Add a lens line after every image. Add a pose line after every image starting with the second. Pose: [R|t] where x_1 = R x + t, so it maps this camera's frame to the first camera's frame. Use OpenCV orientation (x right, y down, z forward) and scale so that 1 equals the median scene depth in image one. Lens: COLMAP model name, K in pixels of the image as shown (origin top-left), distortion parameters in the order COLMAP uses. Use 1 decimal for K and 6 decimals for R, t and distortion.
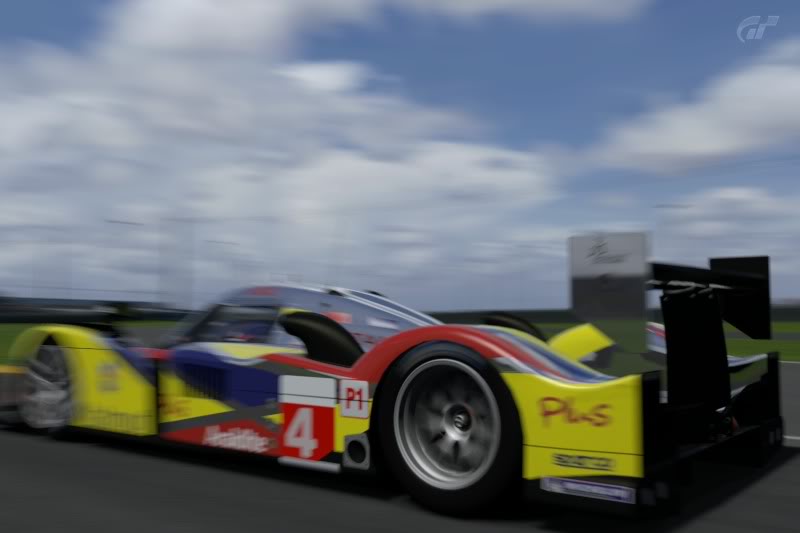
lens RADIAL K [[830.2, 0, 400.0], [0, 830.2, 266.5], [0, 0, 1]] dist [0.005640, 0.003509]
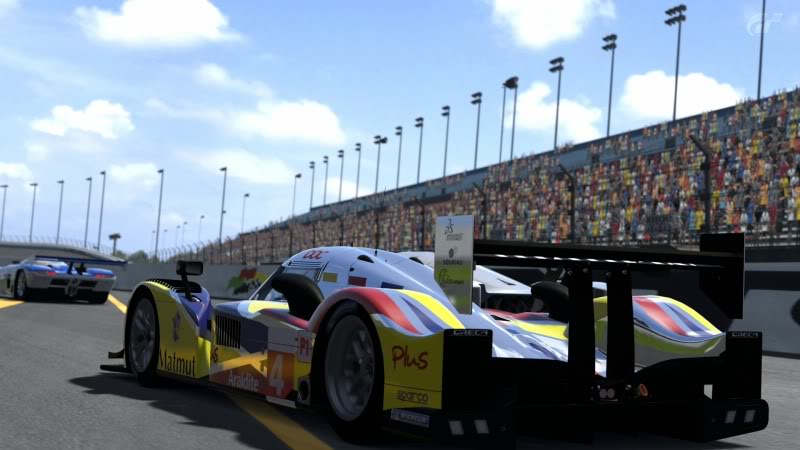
lens RADIAL K [[1337.2, 0, 400.0], [0, 1337.2, 225.0], [0, 0, 1]] dist [0.037986, 0.066236]
pose [[0.927487, 0.021372, -0.373244, 0.772803], [-0.018207, 0.999762, 0.012002, -0.041437], [0.373412, -0.004336, 0.927656, -0.724901]]
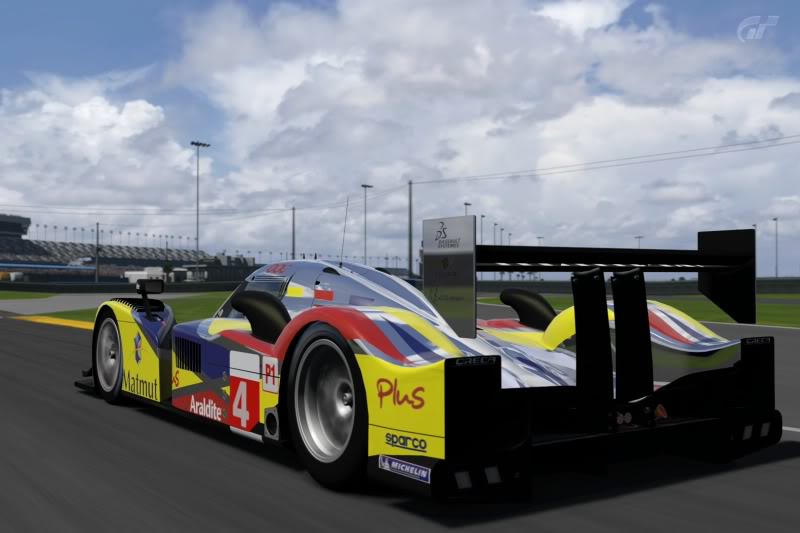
lens RADIAL K [[924.5, 0, 400.0], [0, 924.5, 266.5], [0, 0, 1]] dist [0.004742, -0.005573]
pose [[0.950950, -0.002504, -0.309334, 0.457472], [0.015363, 0.999116, 0.039141, -0.021661], [0.308962, -0.041974, 0.950148, -0.063971]]
